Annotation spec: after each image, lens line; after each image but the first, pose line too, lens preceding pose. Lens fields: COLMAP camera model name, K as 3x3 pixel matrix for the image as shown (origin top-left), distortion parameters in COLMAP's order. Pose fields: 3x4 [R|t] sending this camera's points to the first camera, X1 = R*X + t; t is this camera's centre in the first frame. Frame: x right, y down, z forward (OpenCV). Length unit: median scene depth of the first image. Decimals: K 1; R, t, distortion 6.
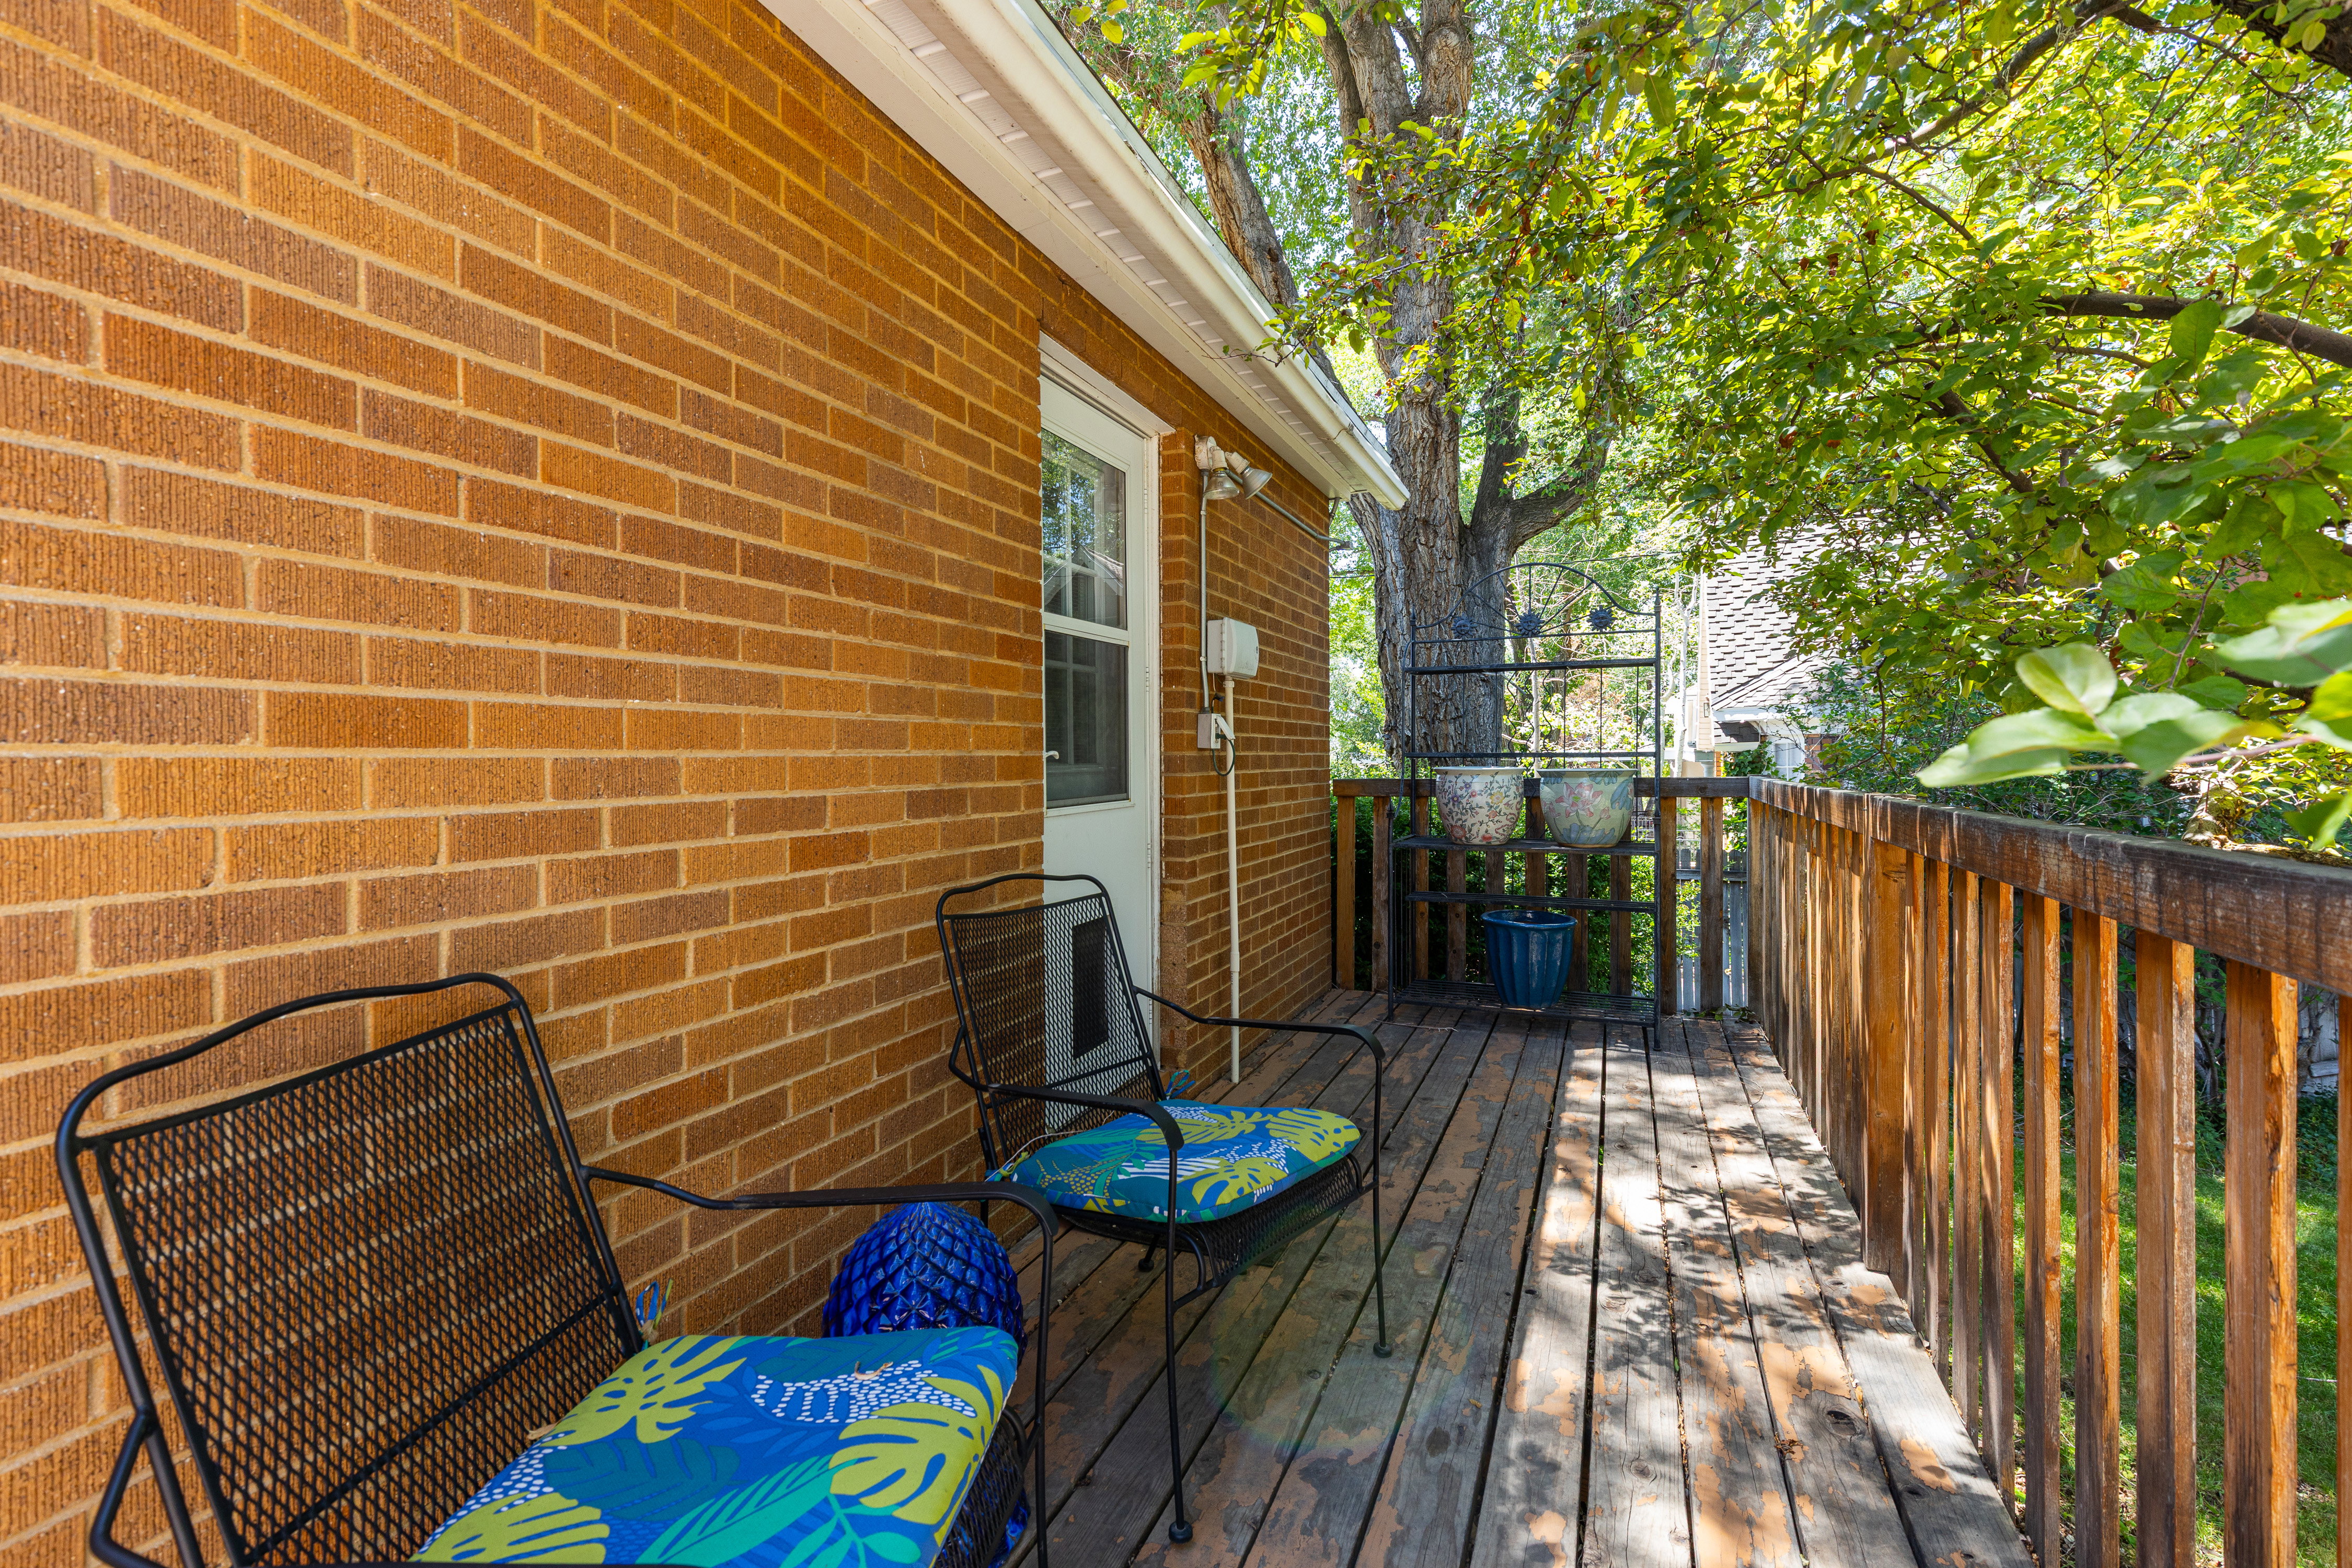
lens RADIAL K [[1075.5, 0, 1177.4], [0, 1075.5, 773.4], [0, 0, 1]] dist [0.010805, -0.001367]
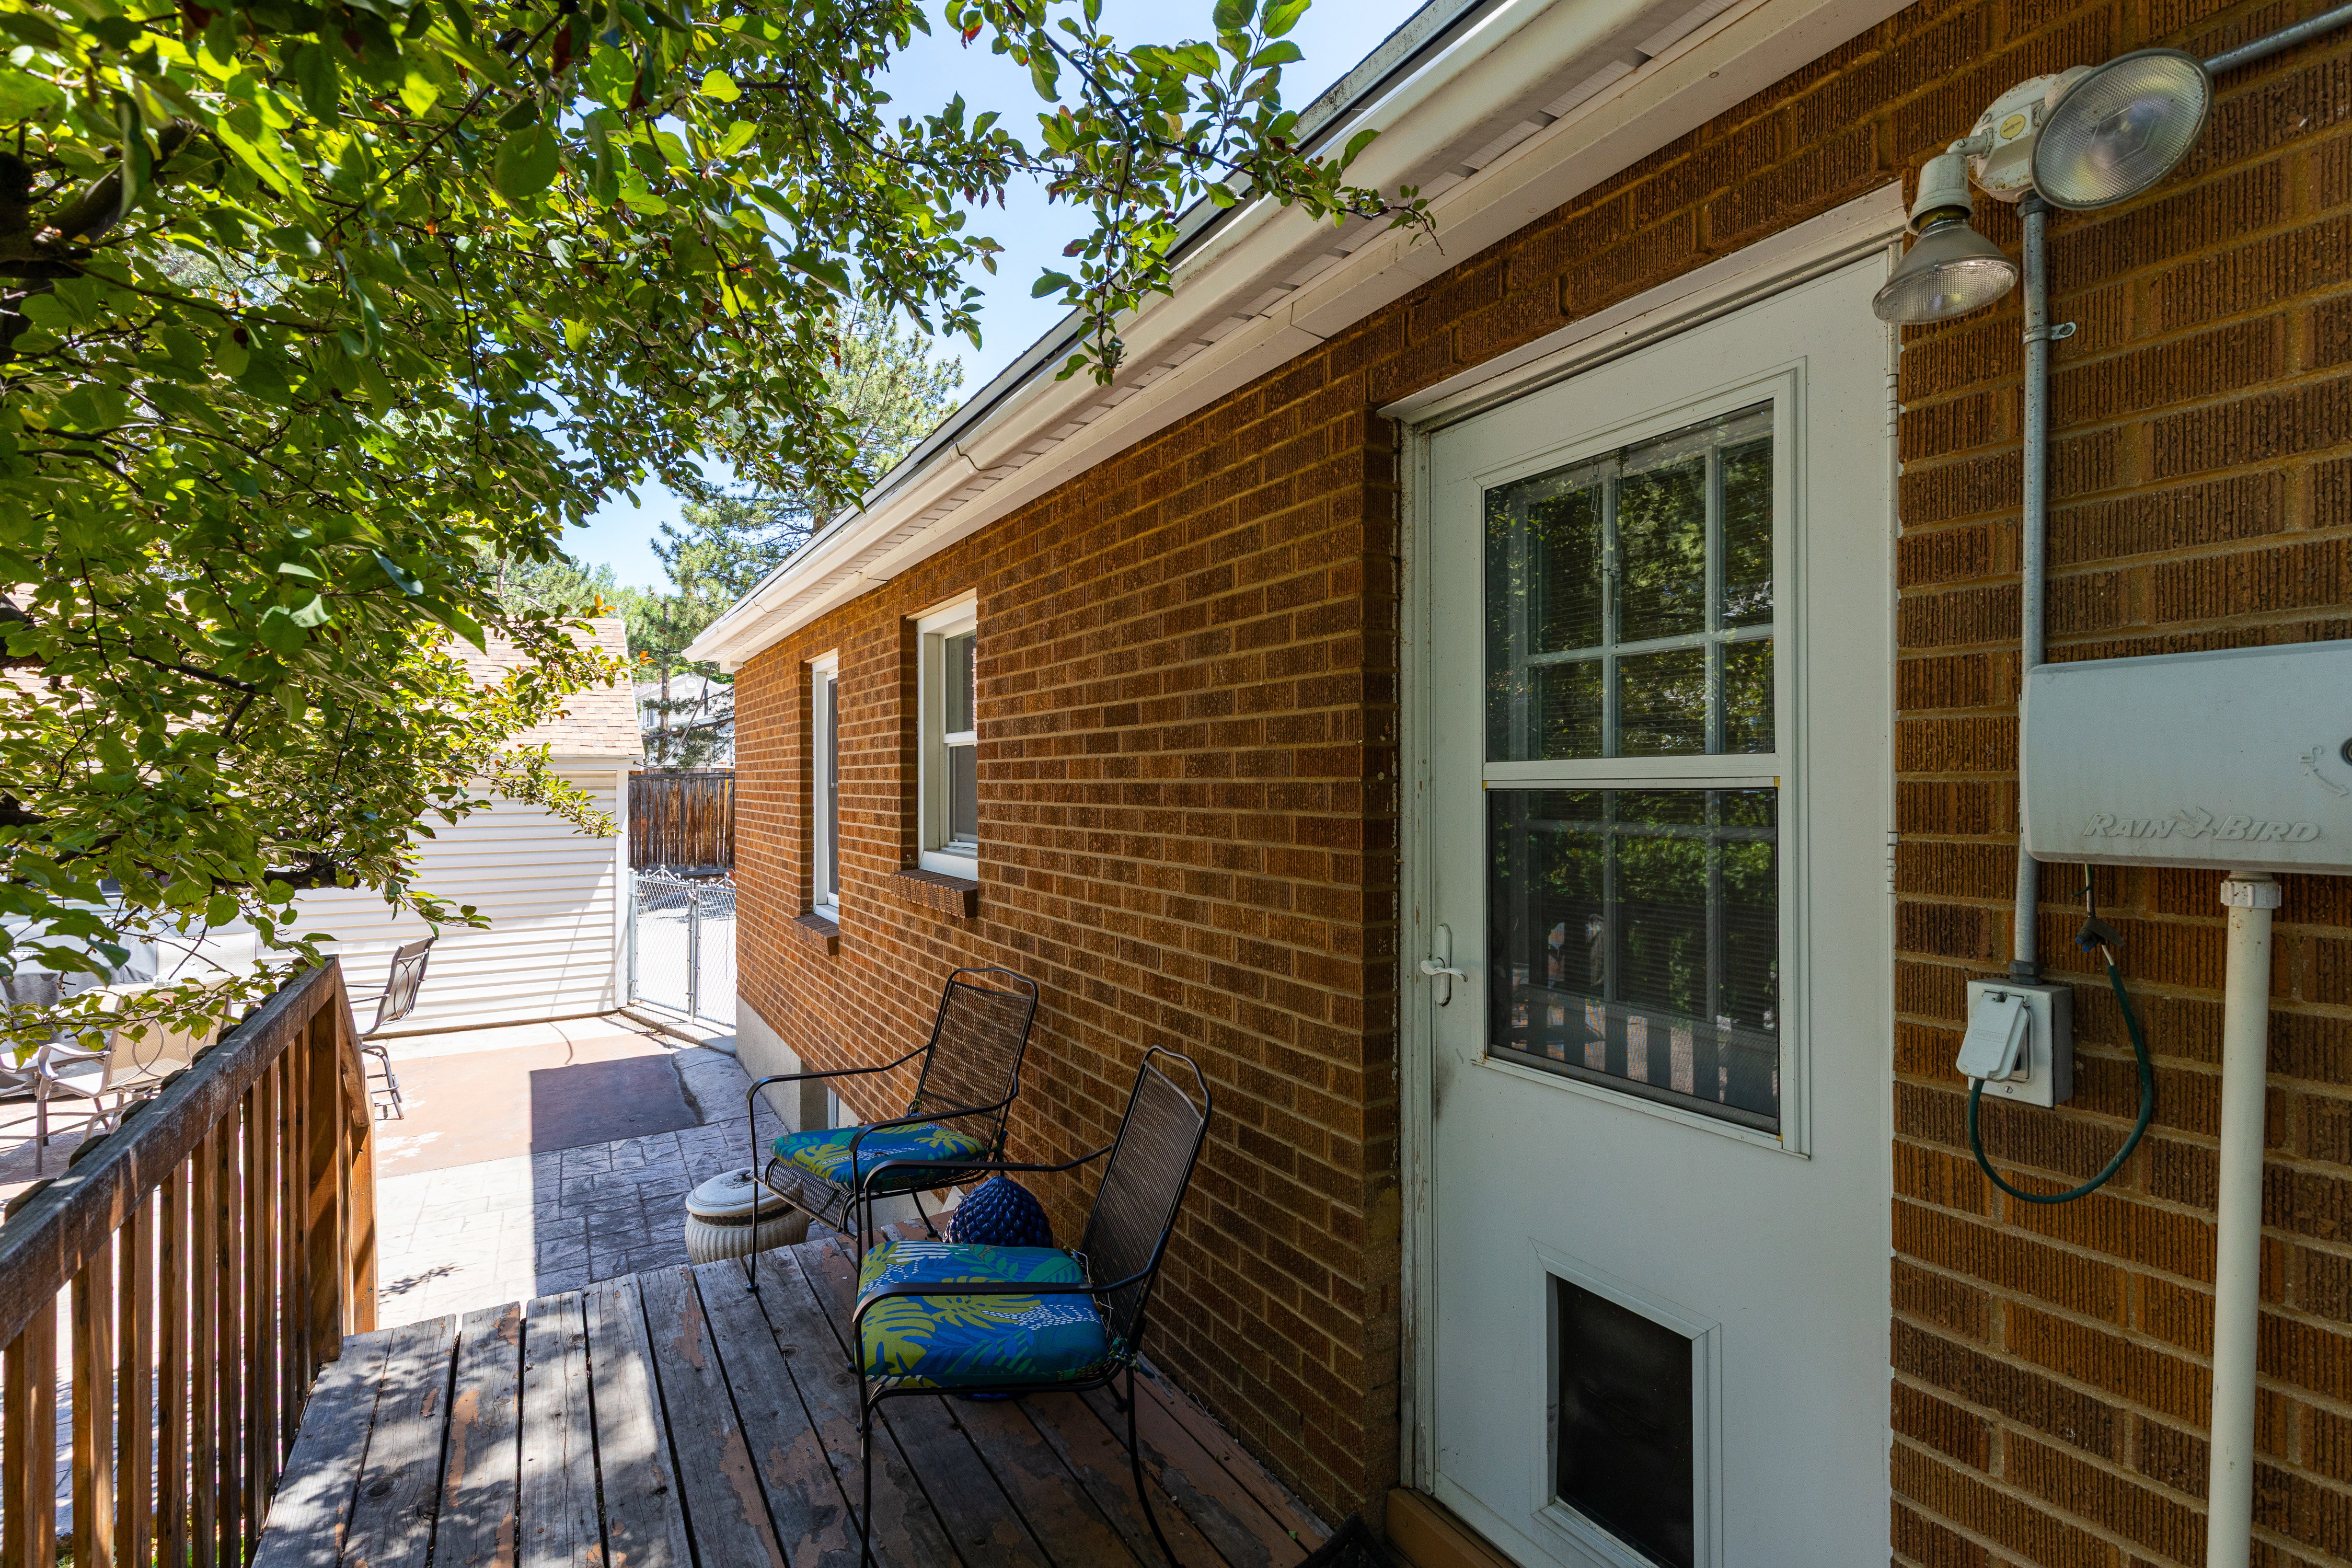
lens RADIAL K [[1075.5, 0, 1177.3], [0, 1075.5, 775.0], [0, 0, 1]] dist [0.010805, -0.001367]
pose [[-0.604375, 0.005494, -0.796681, 0.678692], [-0.005871, 0.999918, 0.011349, -0.192244], [0.796678, 0.011536, -0.604294, 1.612416]]
